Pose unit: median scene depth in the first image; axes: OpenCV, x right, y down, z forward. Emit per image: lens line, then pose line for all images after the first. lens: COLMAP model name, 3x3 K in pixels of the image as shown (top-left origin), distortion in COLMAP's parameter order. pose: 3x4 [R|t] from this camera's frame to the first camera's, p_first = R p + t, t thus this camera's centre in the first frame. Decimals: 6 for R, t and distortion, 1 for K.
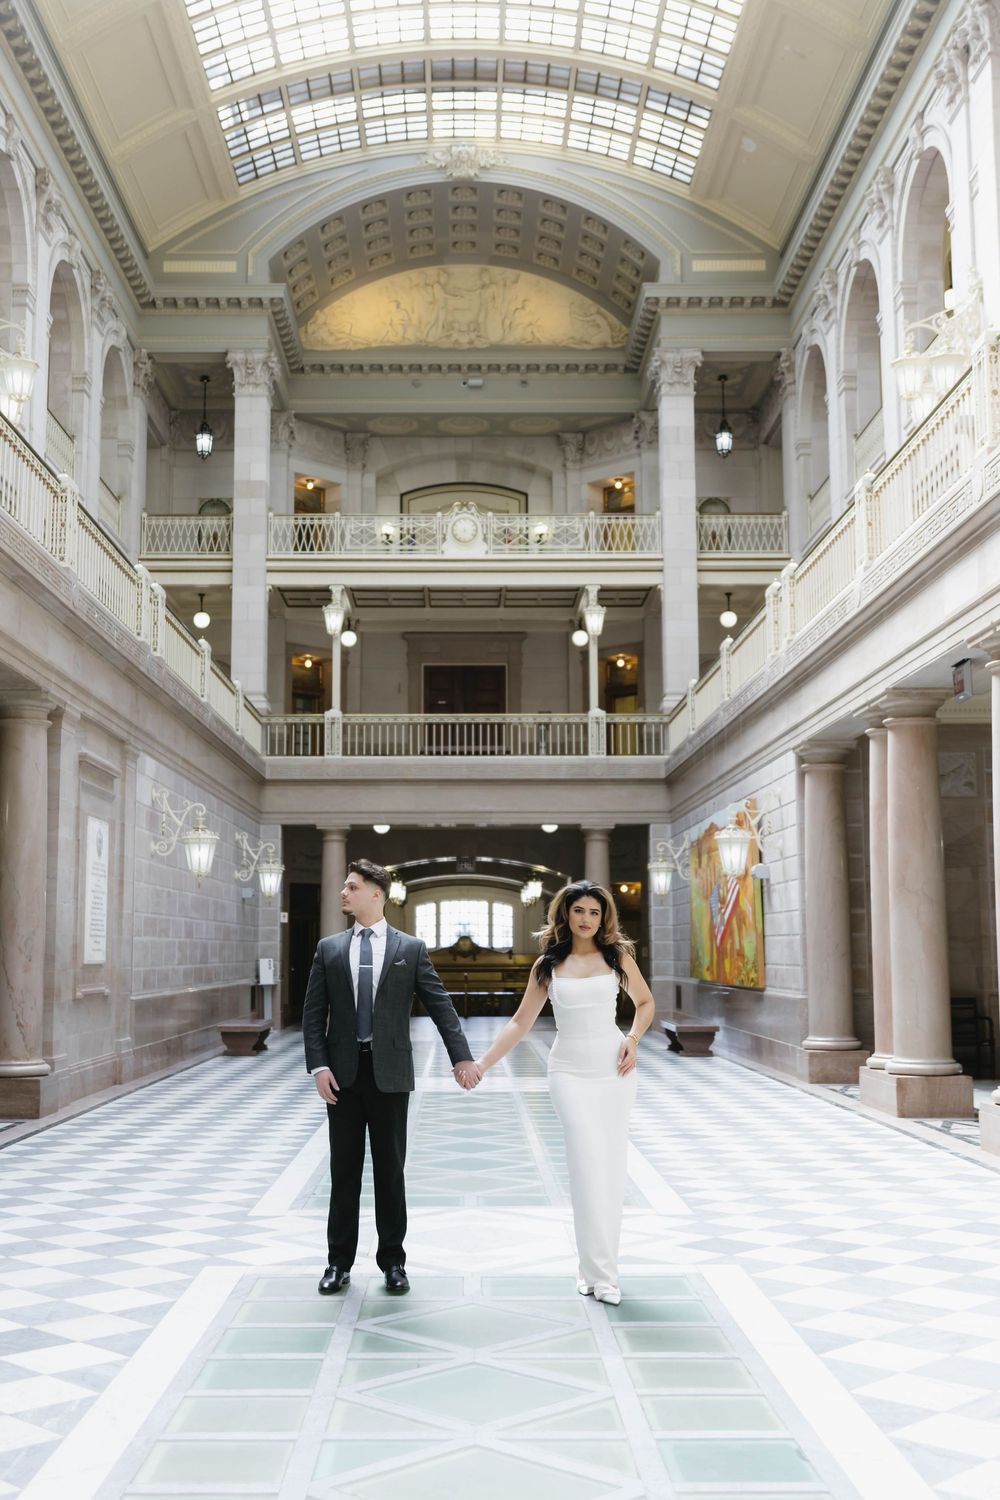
lens RADIAL K [[1422.5, 0, 473.5], [0, 1422.5, 732.3], [0, 0, 1]] dist [0.025007, 0.000000]
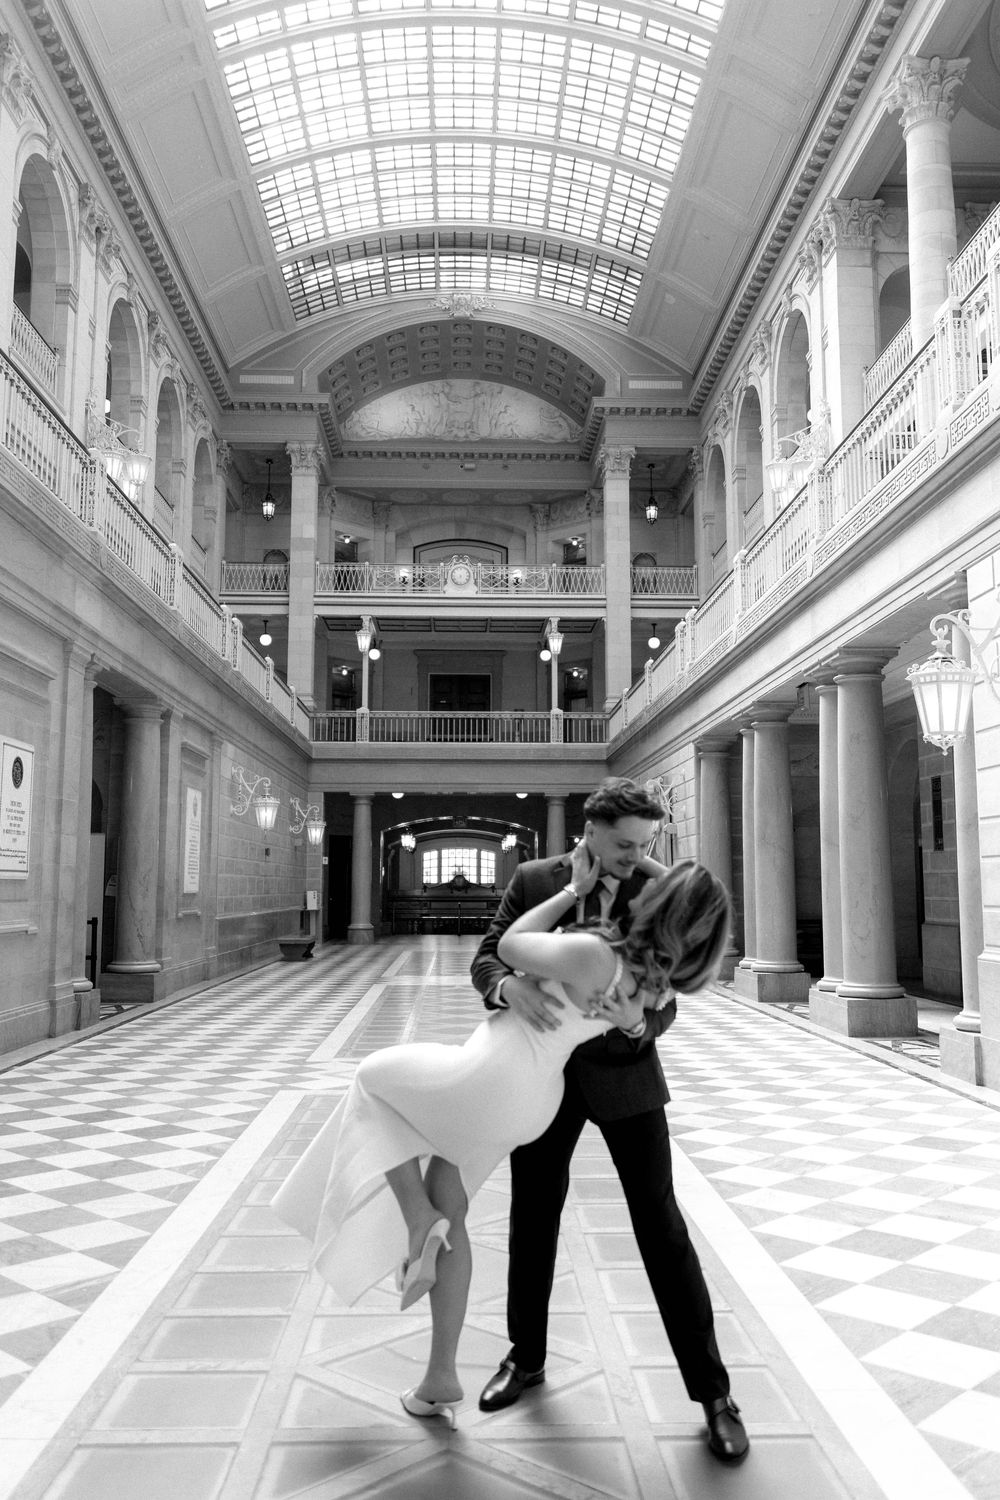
lens RADIAL K [[1213.9, 0, 514.7], [0, 1213.9, 692.8], [0, 0, 1]] dist [0.032820, 0.017952]
pose [[0.999405, 0.008517, 0.033437, 0.007570], [-0.008191, 0.999918, -0.009867, -0.019627], [-0.033519, 0.009588, 0.999392, -0.162738]]
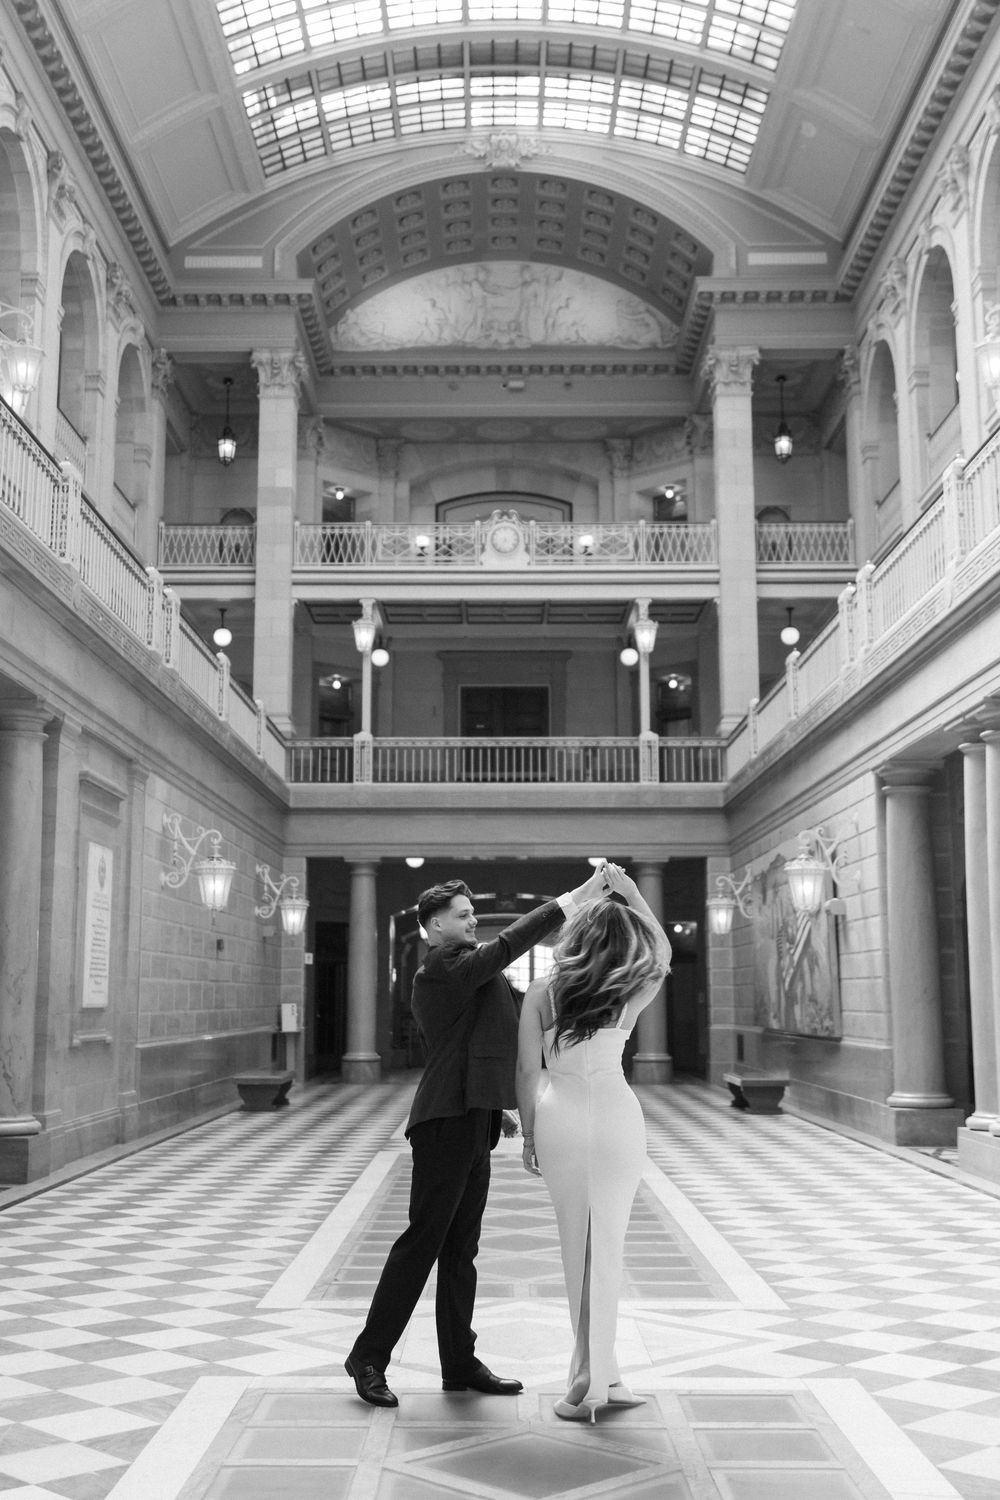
lens RADIAL K [[1392.8, 0, 480.0], [0, 1392.8, 731.5], [0, 0, 1]] dist [0.019100, 0.000000]
pose [[0.999863, -0.000324, -0.016561, -0.007652], [-0.000332, 0.999215, -0.039604, 0.019180], [0.016561, 0.039605, 0.999078, 0.097820]]
